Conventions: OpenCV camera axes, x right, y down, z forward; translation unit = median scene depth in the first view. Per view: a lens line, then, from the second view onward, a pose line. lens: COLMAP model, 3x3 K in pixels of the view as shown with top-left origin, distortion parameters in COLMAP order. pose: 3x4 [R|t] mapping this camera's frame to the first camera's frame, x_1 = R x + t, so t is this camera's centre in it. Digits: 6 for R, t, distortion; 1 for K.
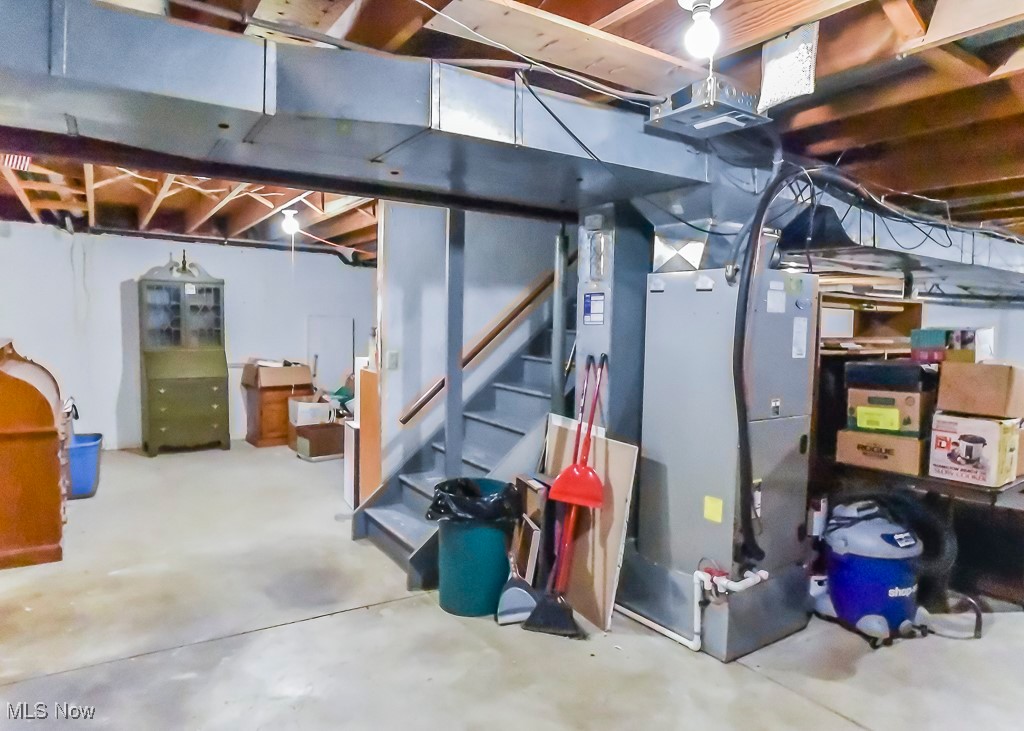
lens RADIAL K [[628.4, 0, 512.0], [0, 628.4, 365.5], [0, 0, 1]] dist [-0.003267, 0.000277]
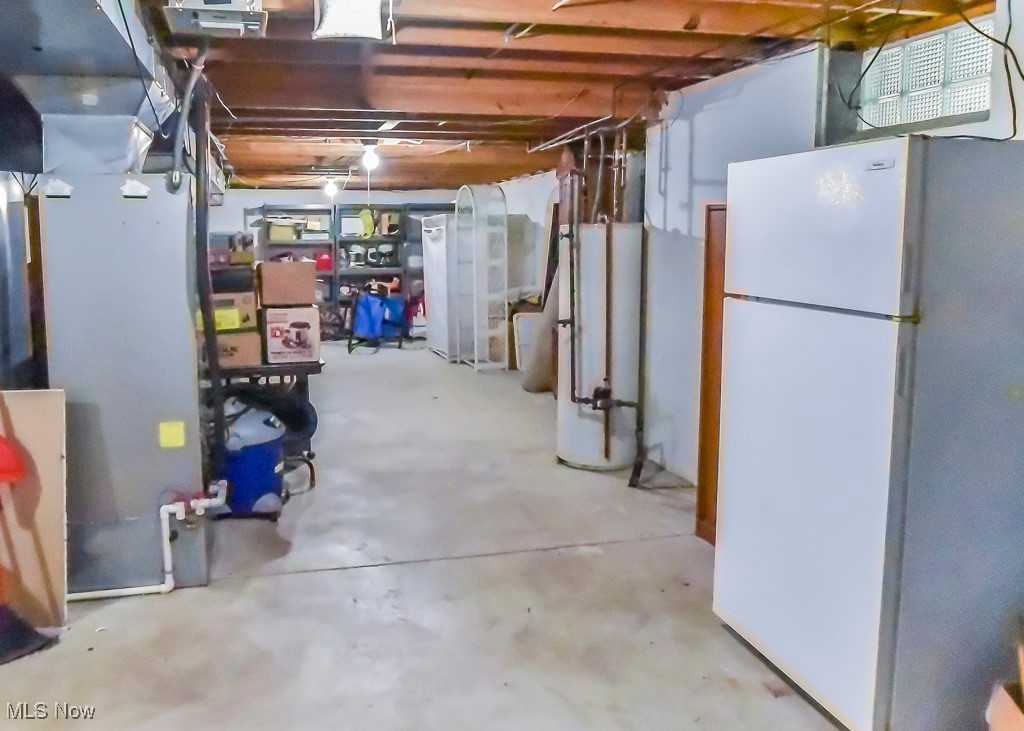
lens RADIAL K [[645.6, 0, 513.7], [0, 645.6, 290.1], [0, 0, 1]] dist [0.000067, 0.000396]
pose [[0.462004, -0.101951, 0.880998, -0.178629], [0.078019, 0.994192, 0.074136, -0.009850], [-0.883439, 0.034483, 0.467275, 0.068217]]
